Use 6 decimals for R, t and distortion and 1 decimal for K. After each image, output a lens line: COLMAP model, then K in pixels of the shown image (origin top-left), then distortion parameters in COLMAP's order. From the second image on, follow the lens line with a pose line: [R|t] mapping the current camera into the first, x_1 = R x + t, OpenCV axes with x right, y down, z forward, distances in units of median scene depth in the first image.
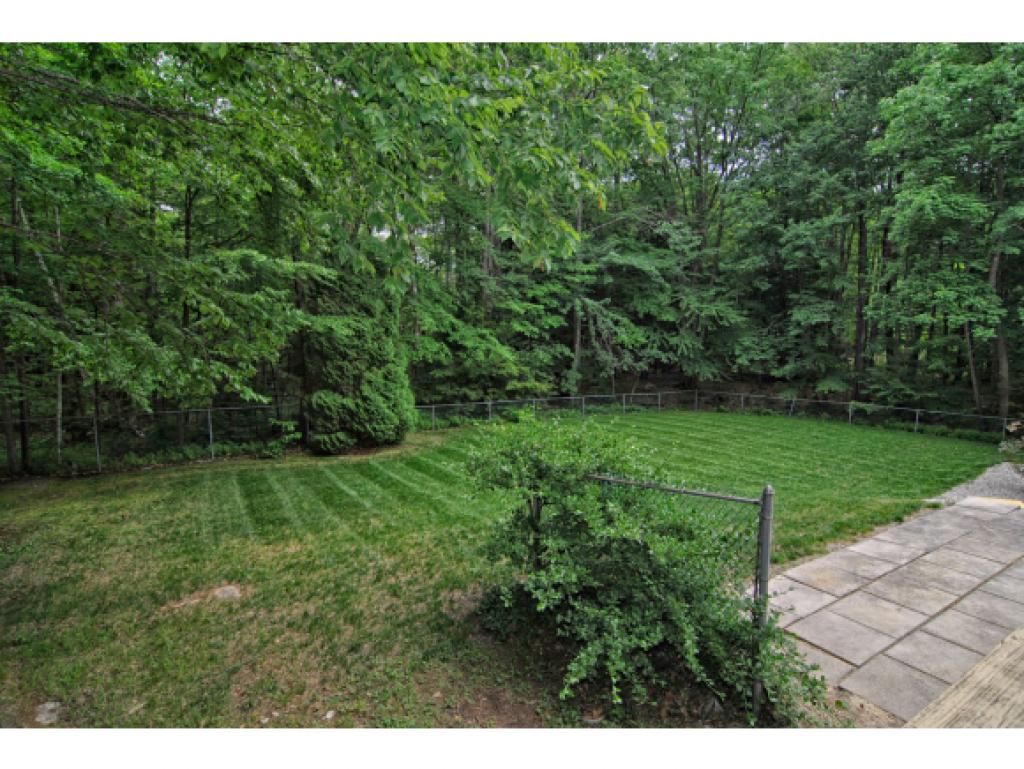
lens RADIAL K [[574.9, 0, 508.1], [0, 574.9, 386.6], [0, 0, 1]] dist [-0.007514, -0.008410]
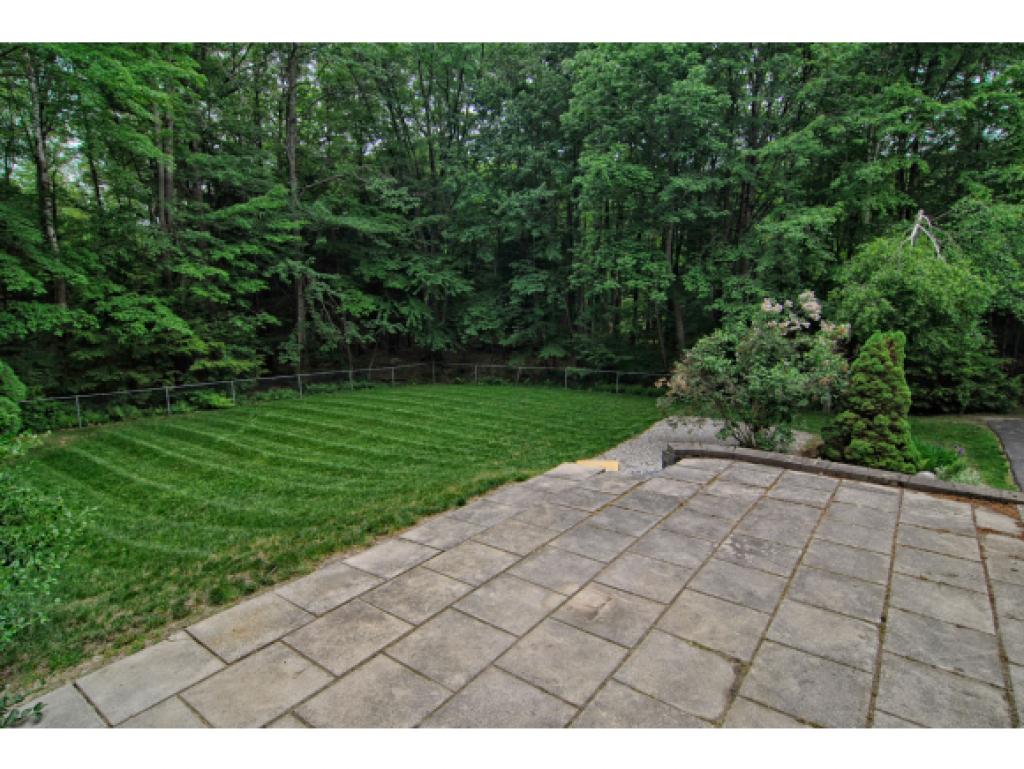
lens RADIAL K [[574.9, 0, 525.2], [0, 574.9, 386.4], [0, 0, 1]] dist [-0.007514, -0.008410]
pose [[0.926737, -0.057917, 0.371220, 0.139313], [0.042999, 0.997905, 0.048346, 0.008465], [-0.373242, -0.028841, 0.927285, 0.060177]]
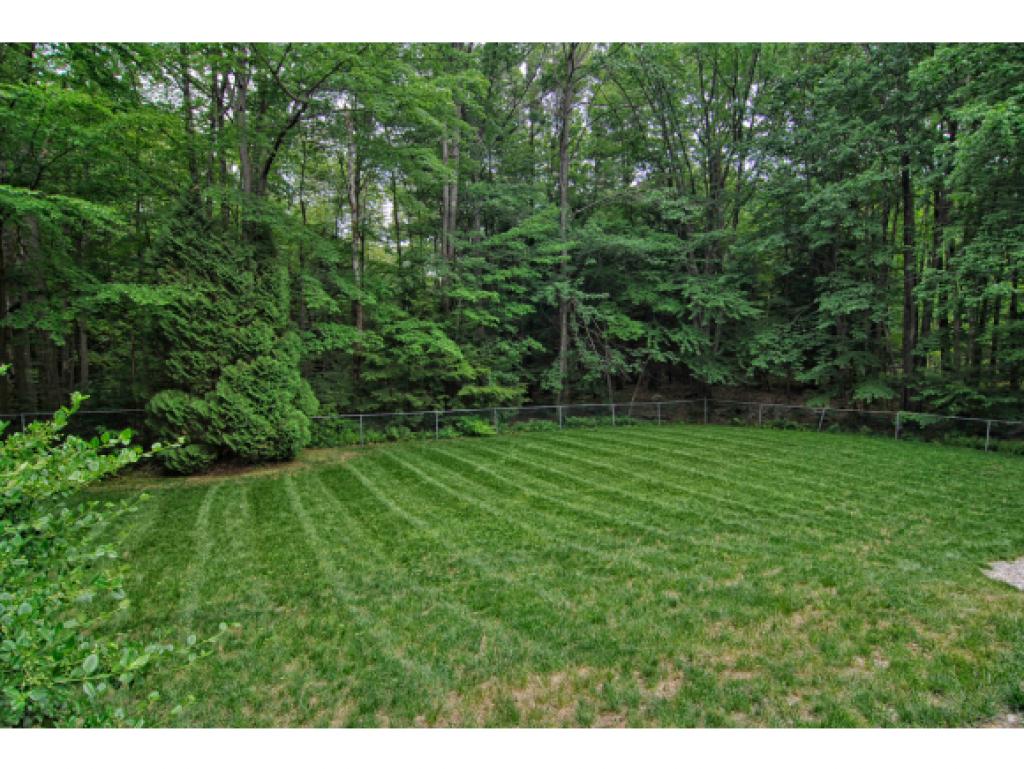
lens RADIAL K [[574.9, 0, 510.9], [0, 574.9, 386.2], [0, 0, 1]] dist [-0.007514, -0.008410]
pose [[0.998073, -0.002913, -0.061990, 0.124974], [0.000795, 0.999416, -0.034169, 0.019966], [0.062053, 0.034054, 0.997492, 0.196604]]
